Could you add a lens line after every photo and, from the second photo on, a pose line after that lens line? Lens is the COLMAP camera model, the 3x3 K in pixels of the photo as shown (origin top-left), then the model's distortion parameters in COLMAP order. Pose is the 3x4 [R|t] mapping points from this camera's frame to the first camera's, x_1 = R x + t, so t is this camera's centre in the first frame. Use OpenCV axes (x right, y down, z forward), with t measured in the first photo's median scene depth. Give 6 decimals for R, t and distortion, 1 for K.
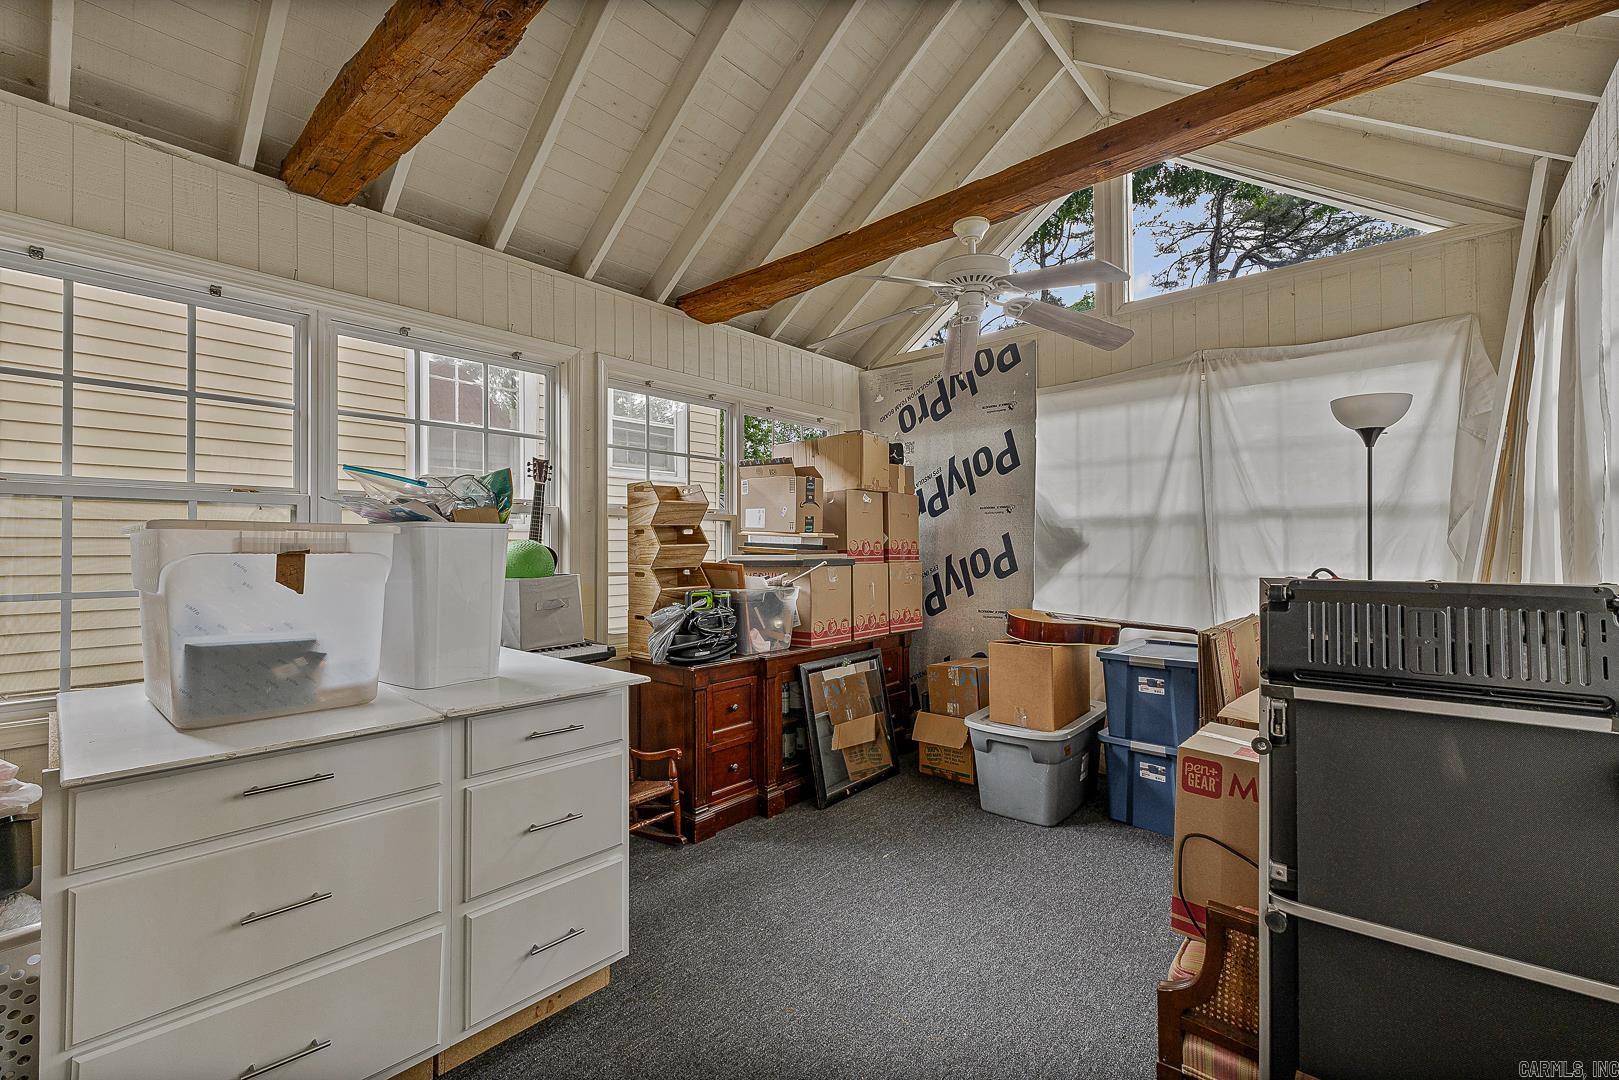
lens RADIAL K [[687.1, 0, 810.4], [0, 687.1, 543.6], [0, 0, 1]] dist [0.002114, -0.000789]
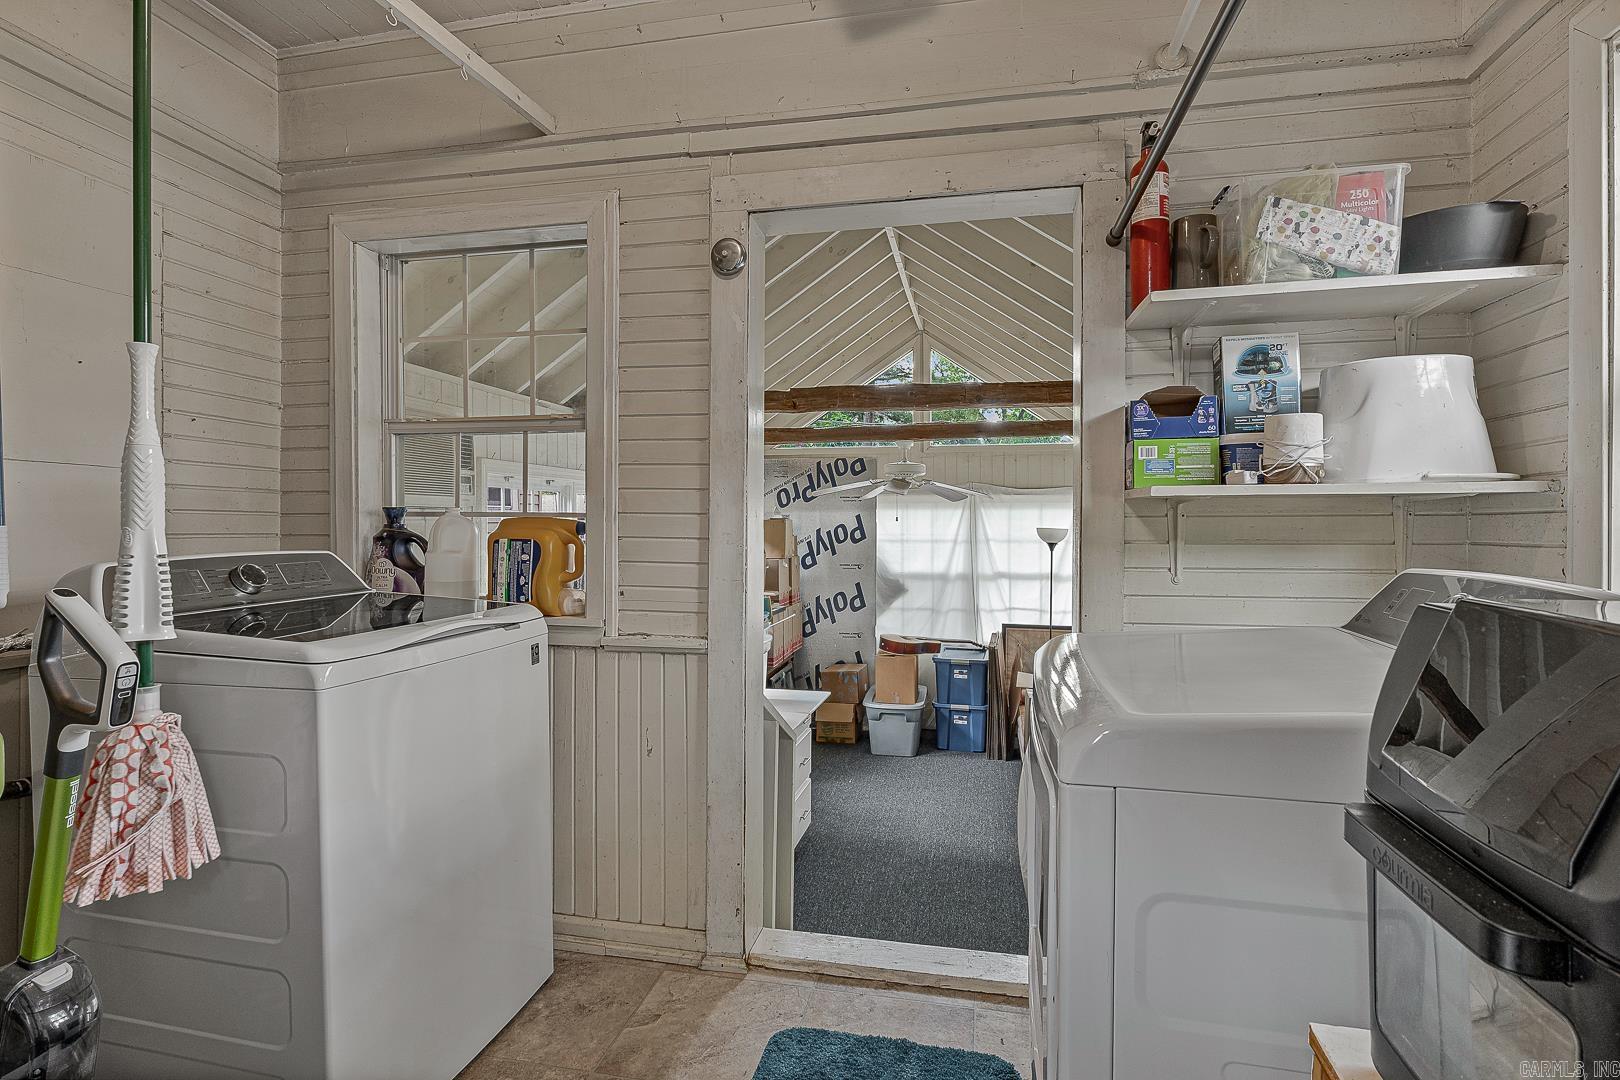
lens RADIAL K [[780.1, 0, 822.3], [0, 780.1, 533.1], [0, 0, 1]] dist [-0.002075, -0.000168]
pose [[0.878299, 0.000469, 0.478112, -0.664053], [-0.008571, 0.999854, 0.014764, -0.160509], [-0.478036, -0.017065, 0.878175, -0.532023]]
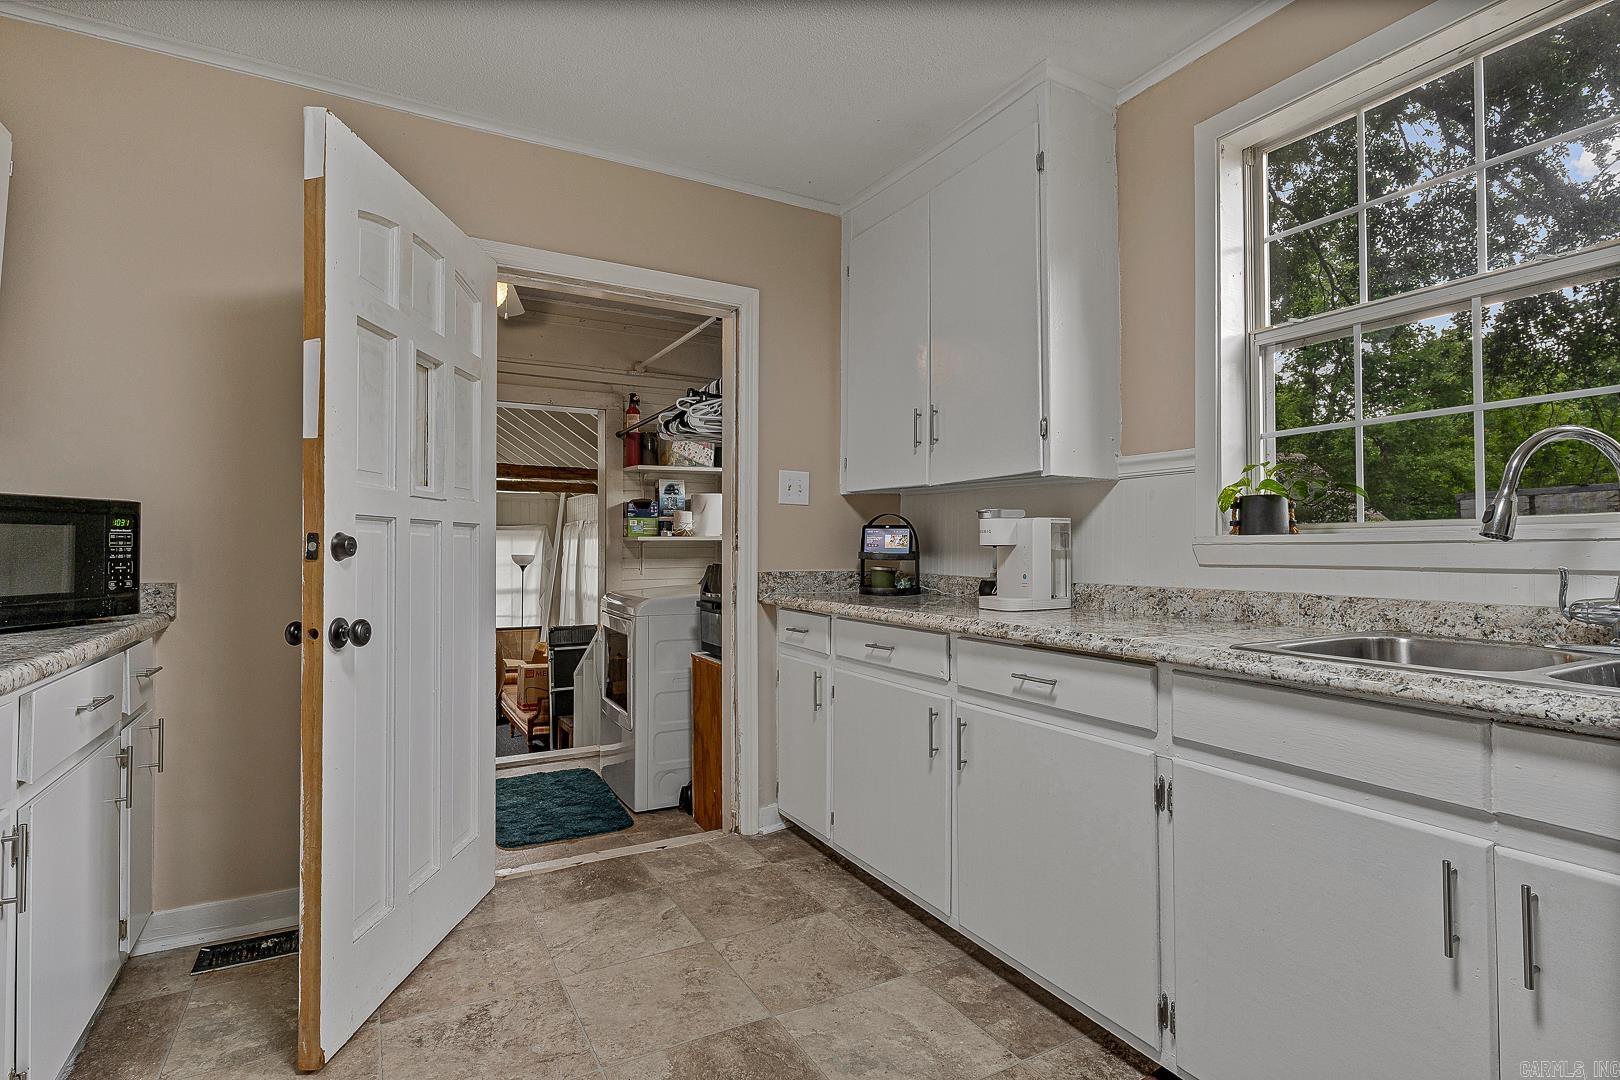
lens RADIAL K [[780.1, 0, 803.1], [0, 780.1, 536.2], [0, 0, 1]] dist [-0.002075, -0.000168]
pose [[0.351237, 0.023806, 0.935984, -1.288275], [-0.005916, 0.999713, -0.023207, -0.157438], [-0.936268, 0.002614, 0.351277, -0.872406]]
